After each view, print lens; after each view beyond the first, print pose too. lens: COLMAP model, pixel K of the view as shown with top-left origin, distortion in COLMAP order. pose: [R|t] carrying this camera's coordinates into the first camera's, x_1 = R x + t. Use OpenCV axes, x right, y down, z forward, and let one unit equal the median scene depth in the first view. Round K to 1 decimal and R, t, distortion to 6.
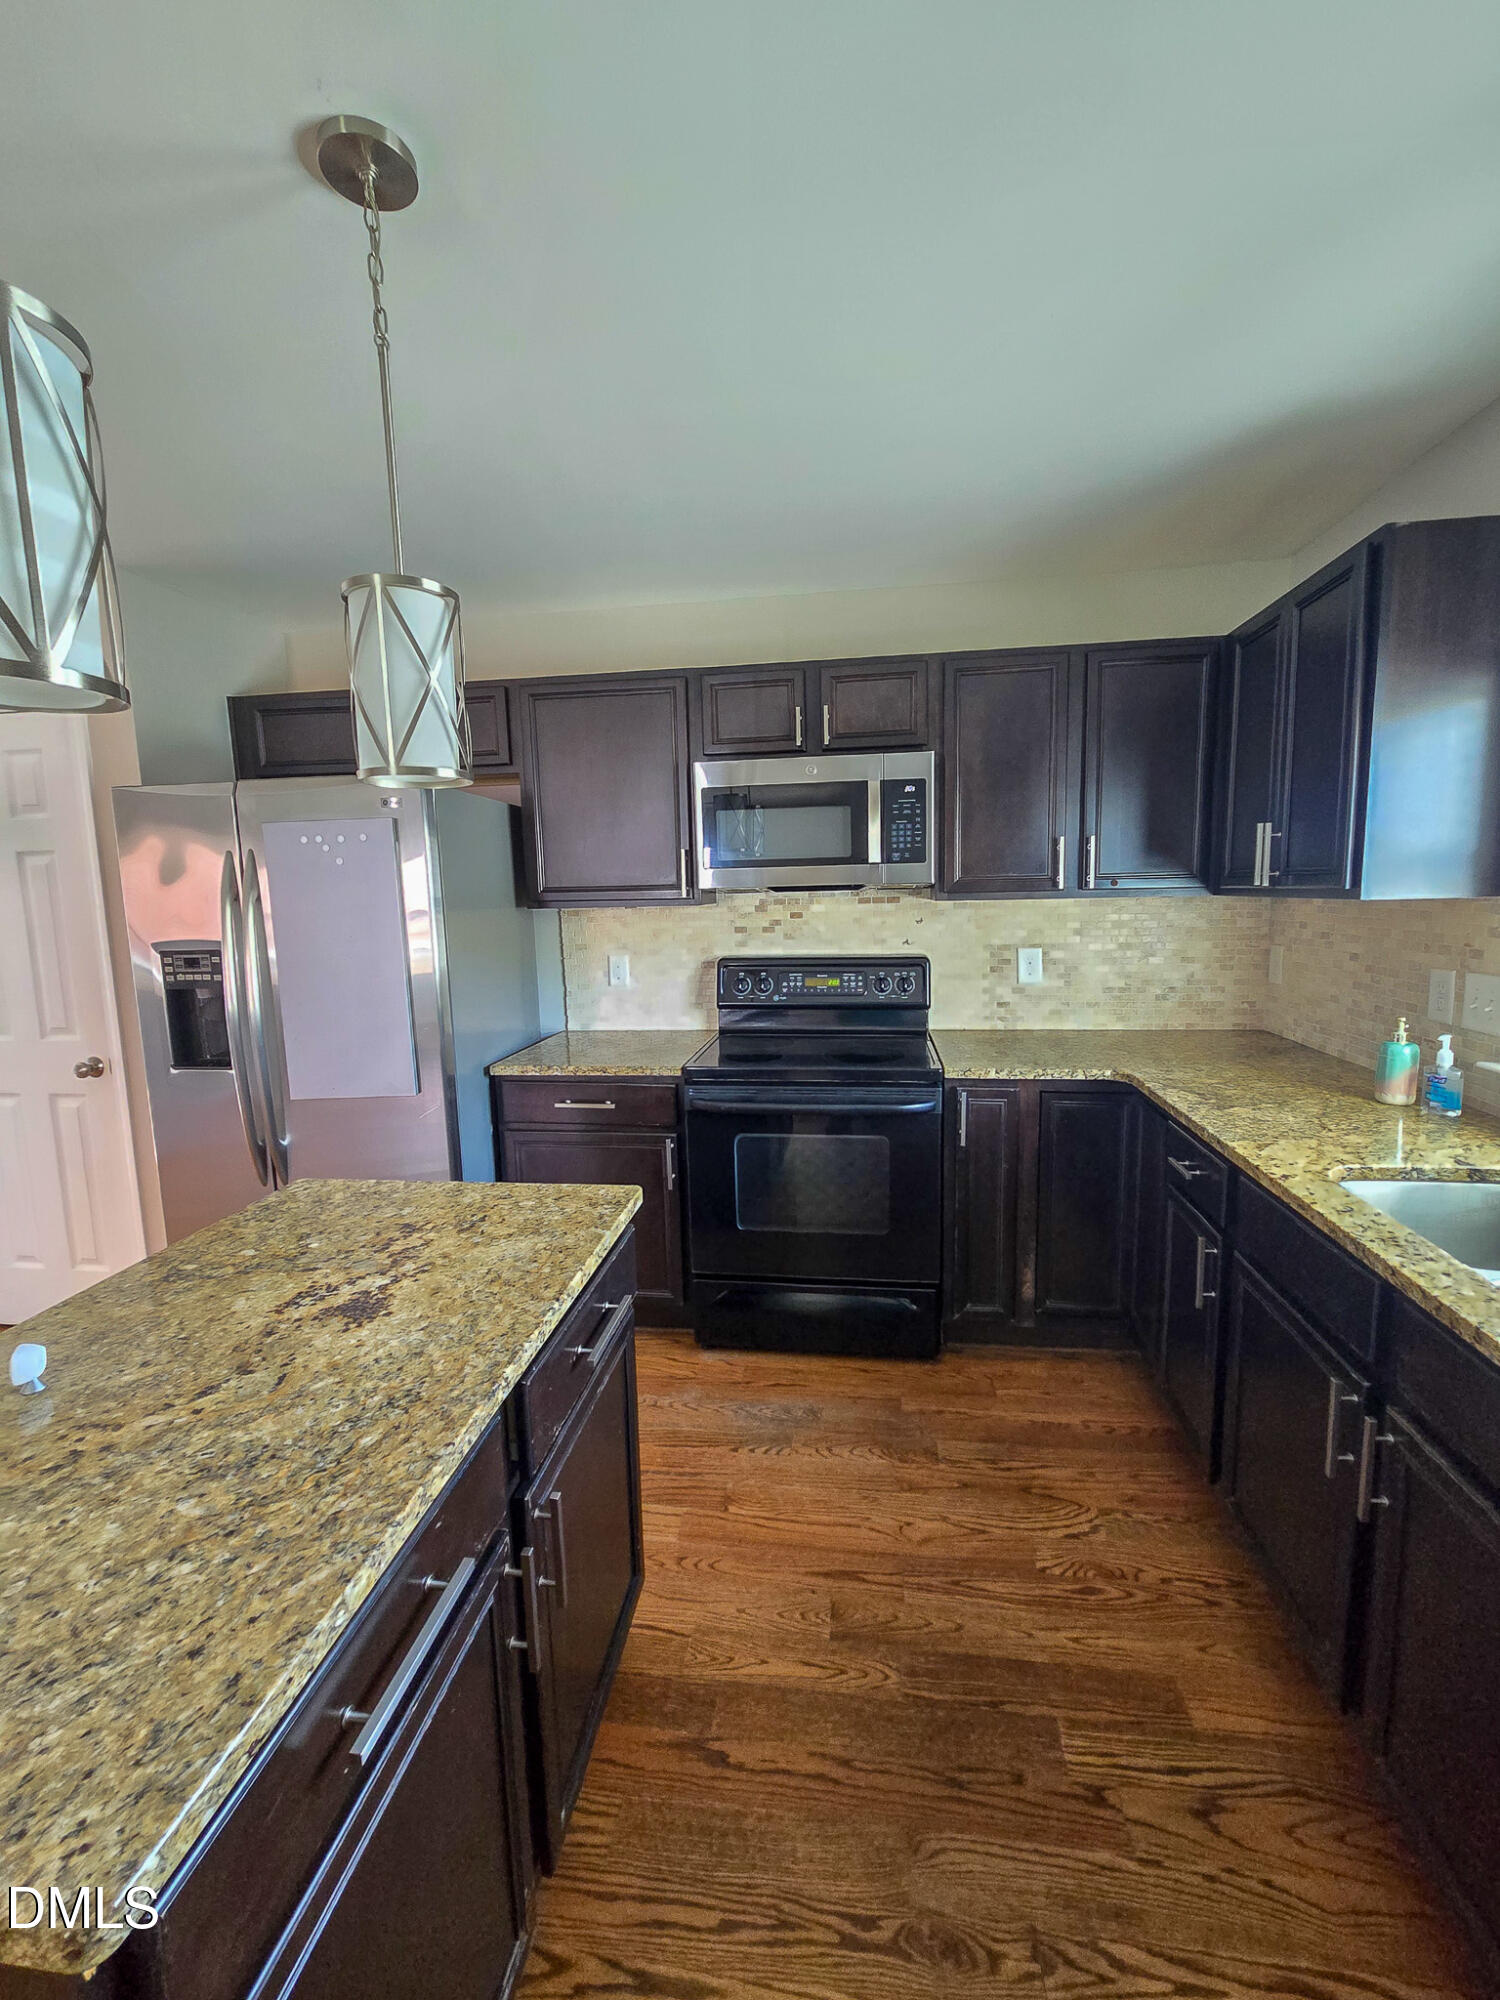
lens RADIAL K [[817.0, 0, 764.3], [0, 817.0, 994.3], [0, 0, 1]] dist [-0.001743, -0.000646]
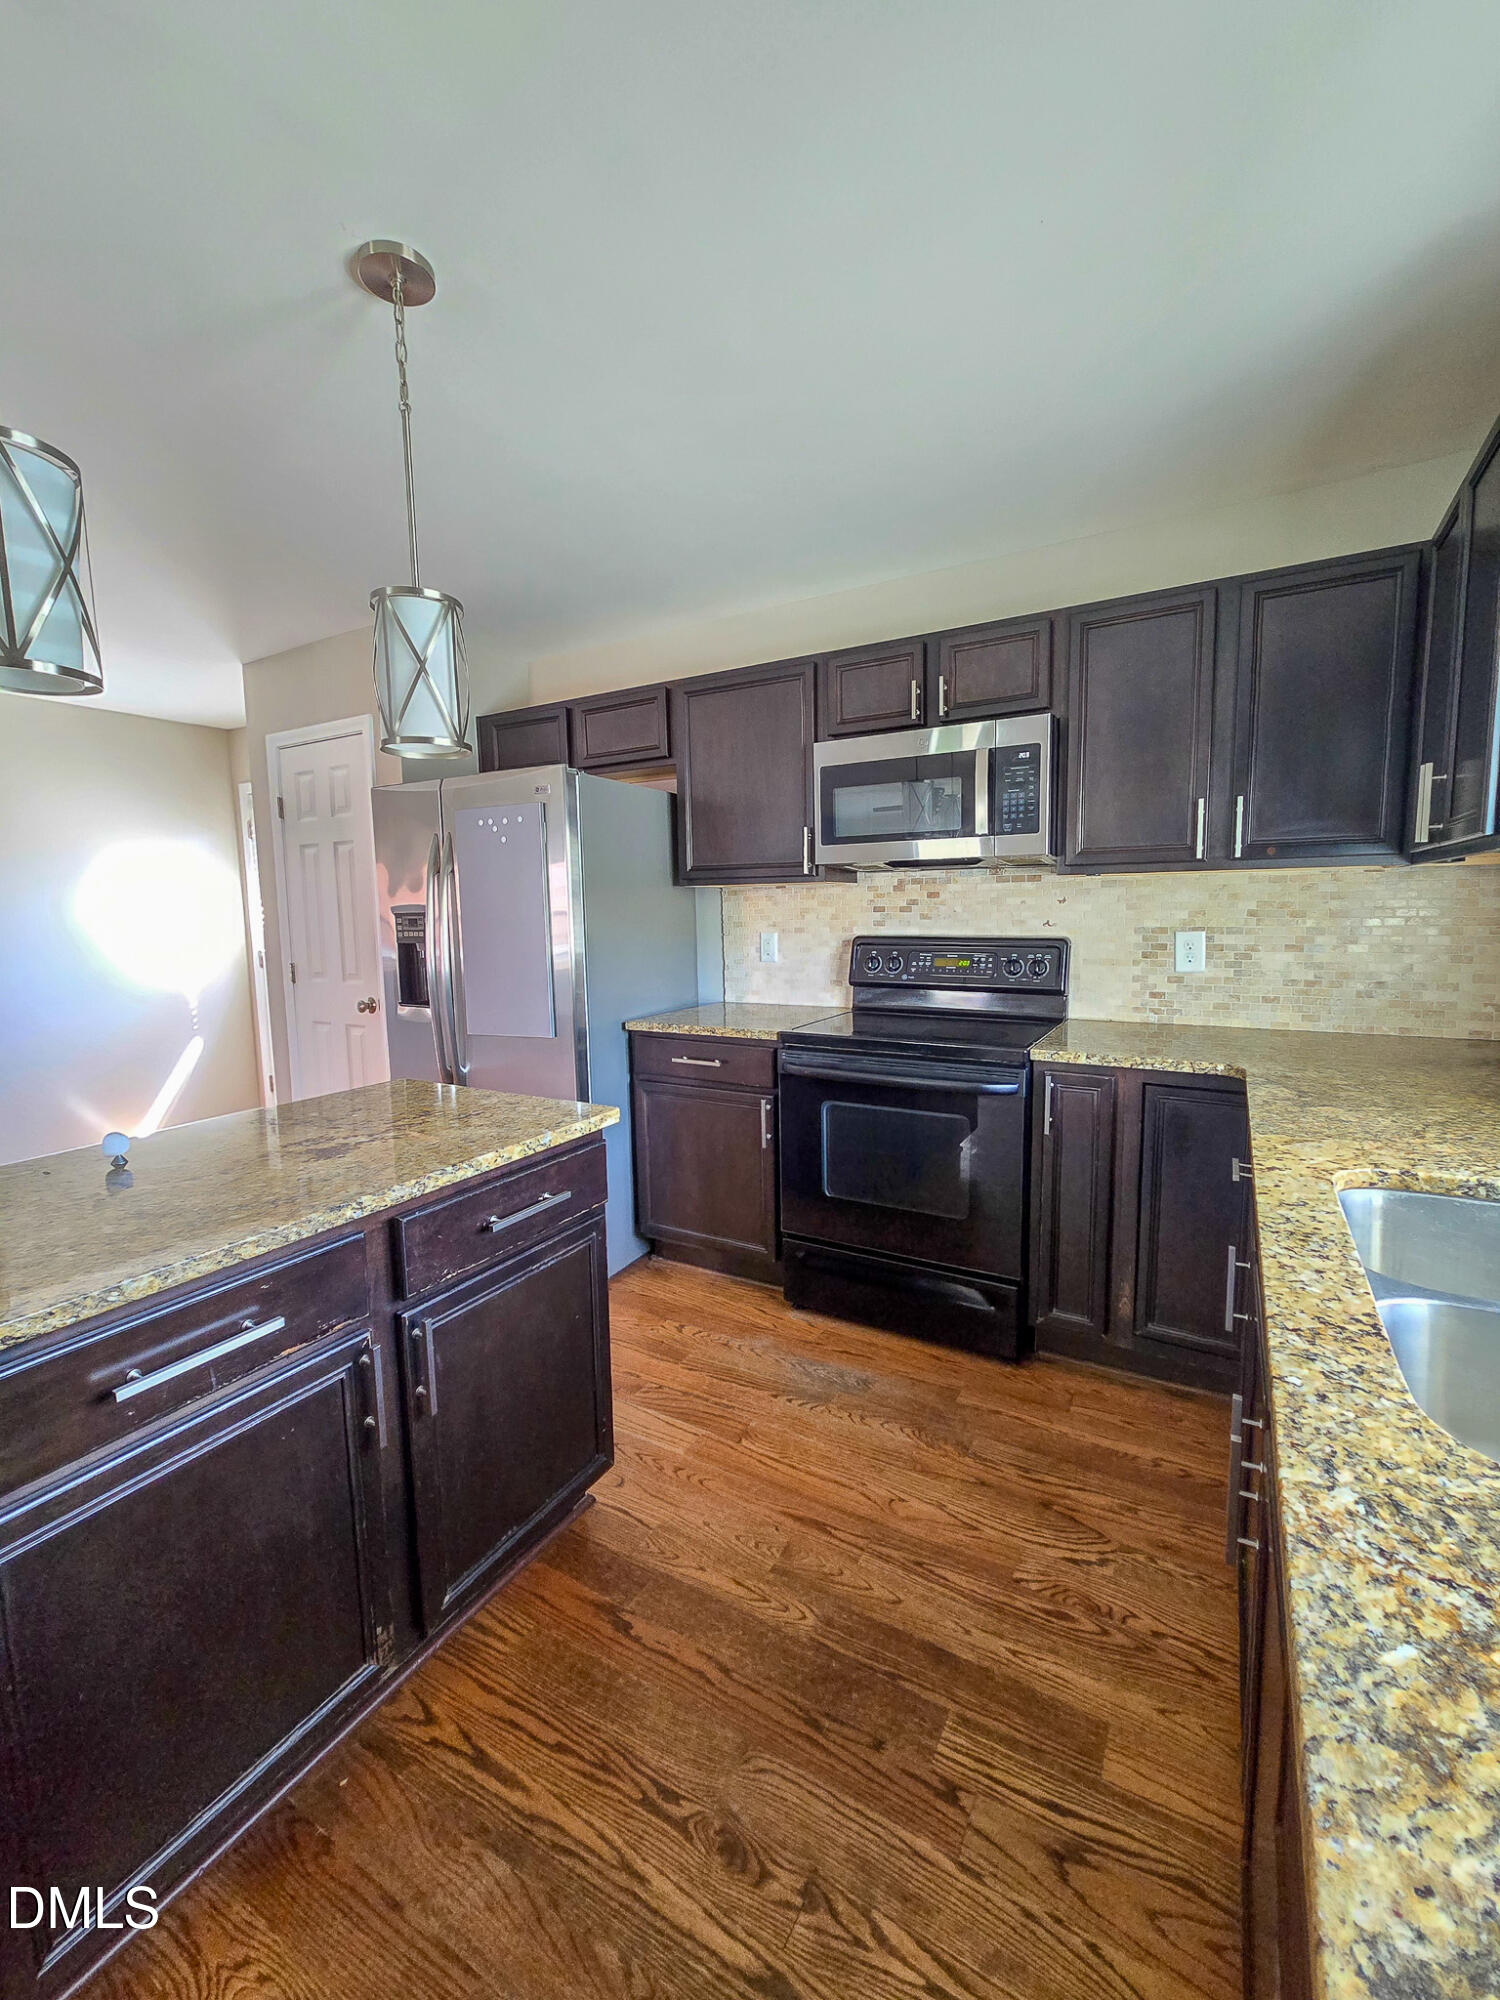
lens RADIAL K [[815.2, 0, 762.4], [0, 815.2, 994.3], [0, 0, 1]] dist [-0.001381, -0.000159]
pose [[0.927429, 0.048423, -0.370852, 0.265918], [-0.052845, 0.998601, -0.001766, 0.043286], [0.370248, 0.021235, 0.928690, 0.017945]]
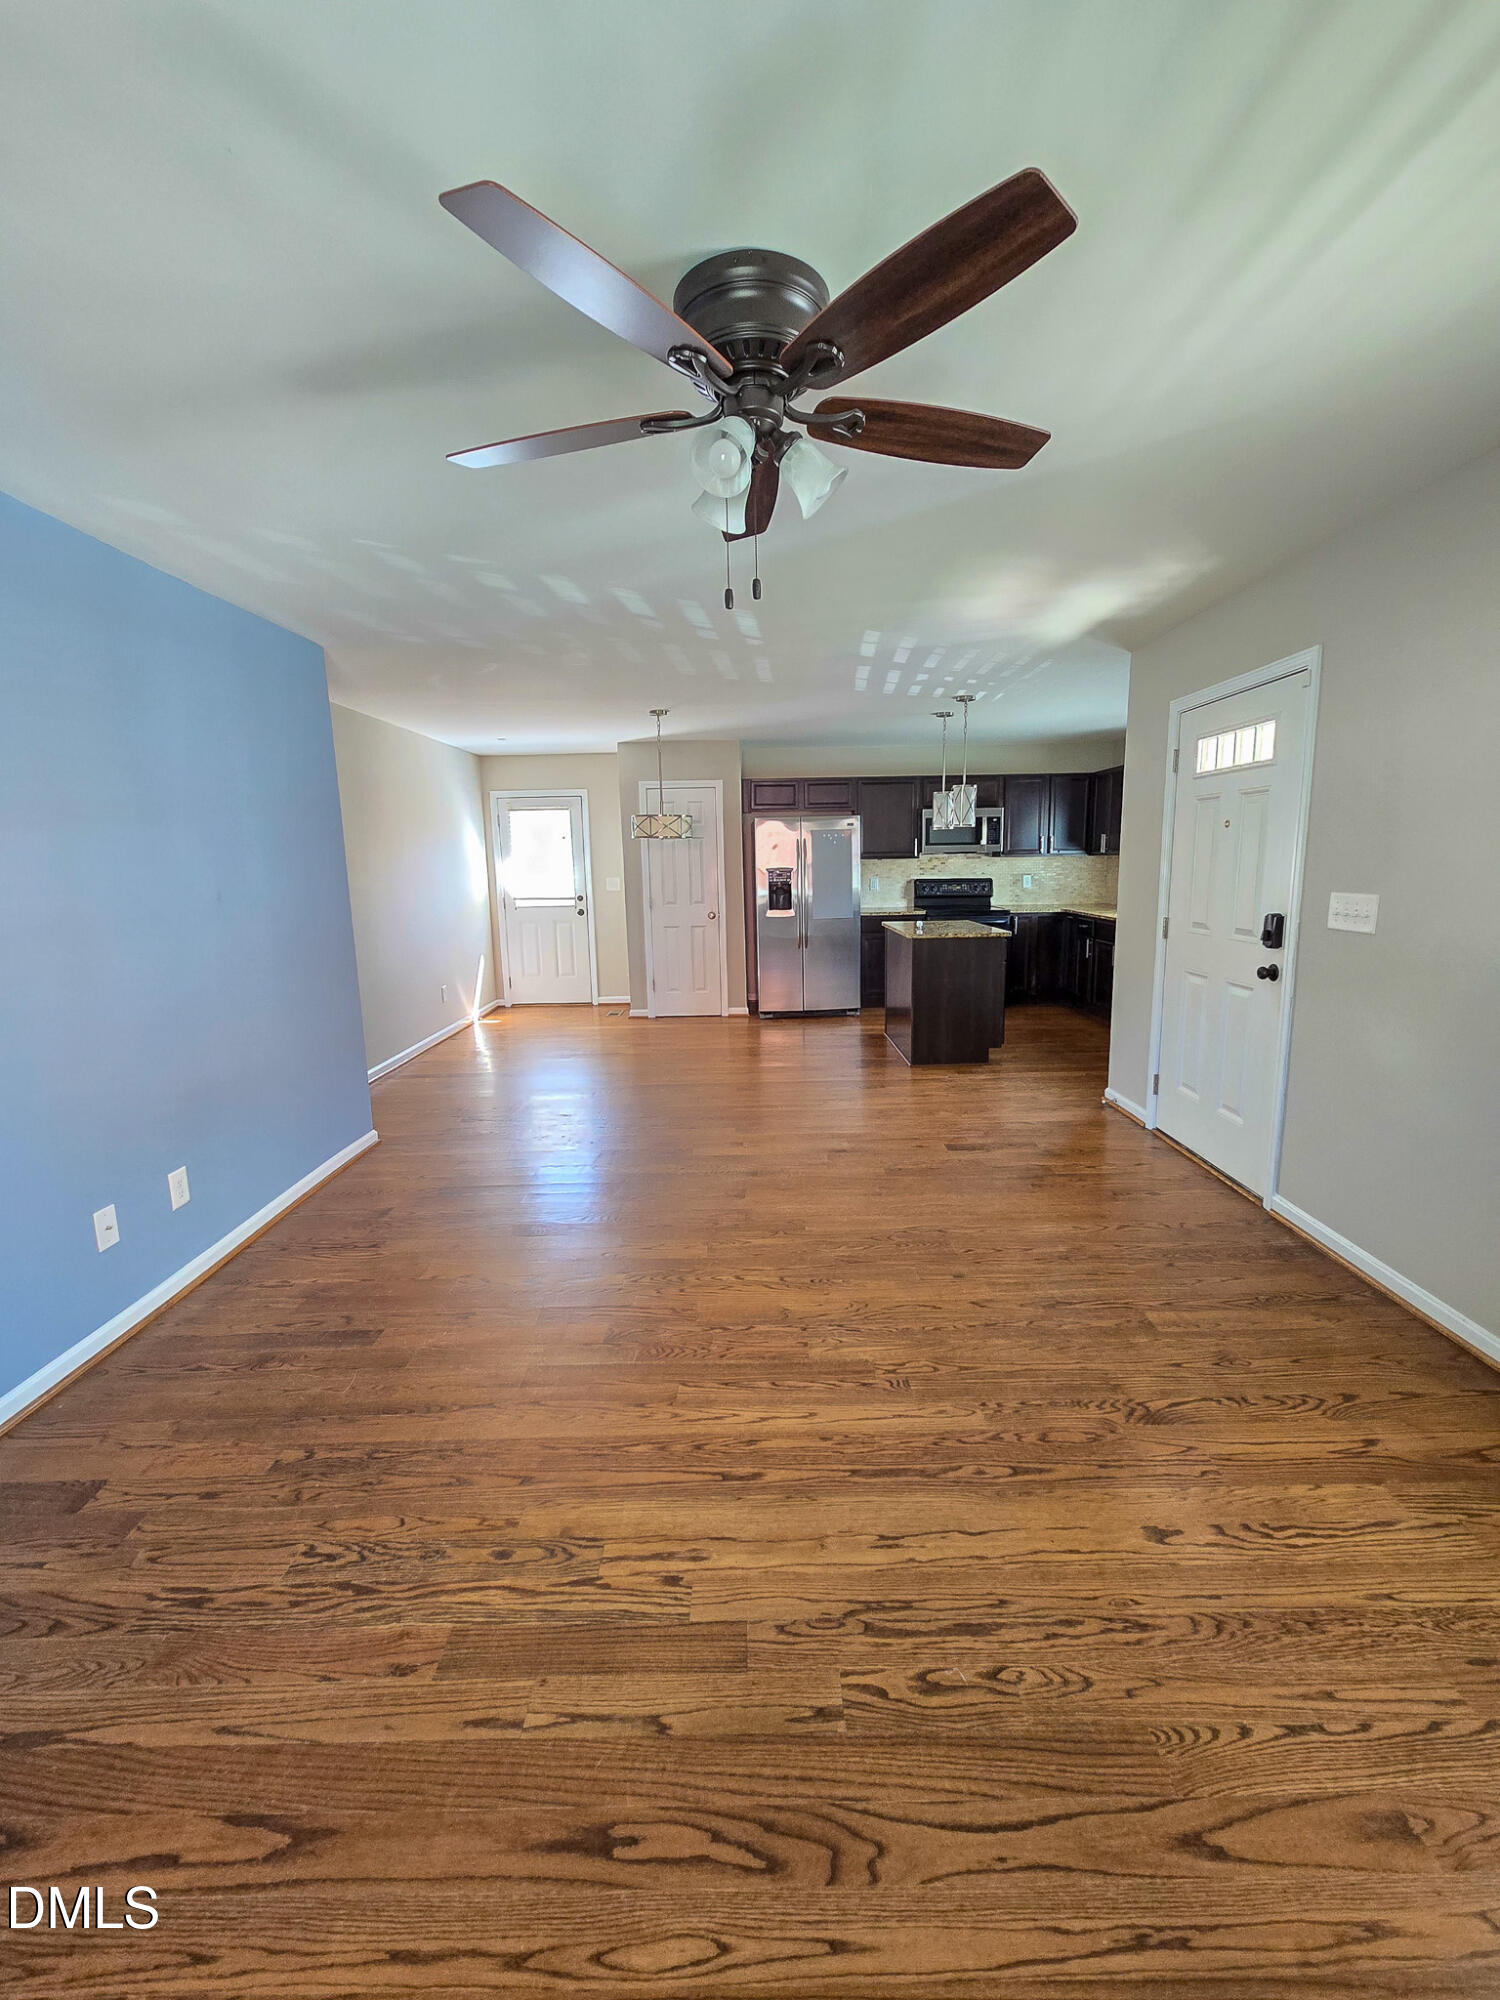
lens RADIAL K [[818.1, 0, 759.4], [0, 818.1, 993.6], [0, 0, 1]] dist [0.002612, -0.002148]
pose [[0.991555, -0.016023, 0.128697, -1.106887], [0.012135, 0.999448, 0.030942, 0.293314], [-0.129121, -0.029119, 0.991201, -1.942721]]
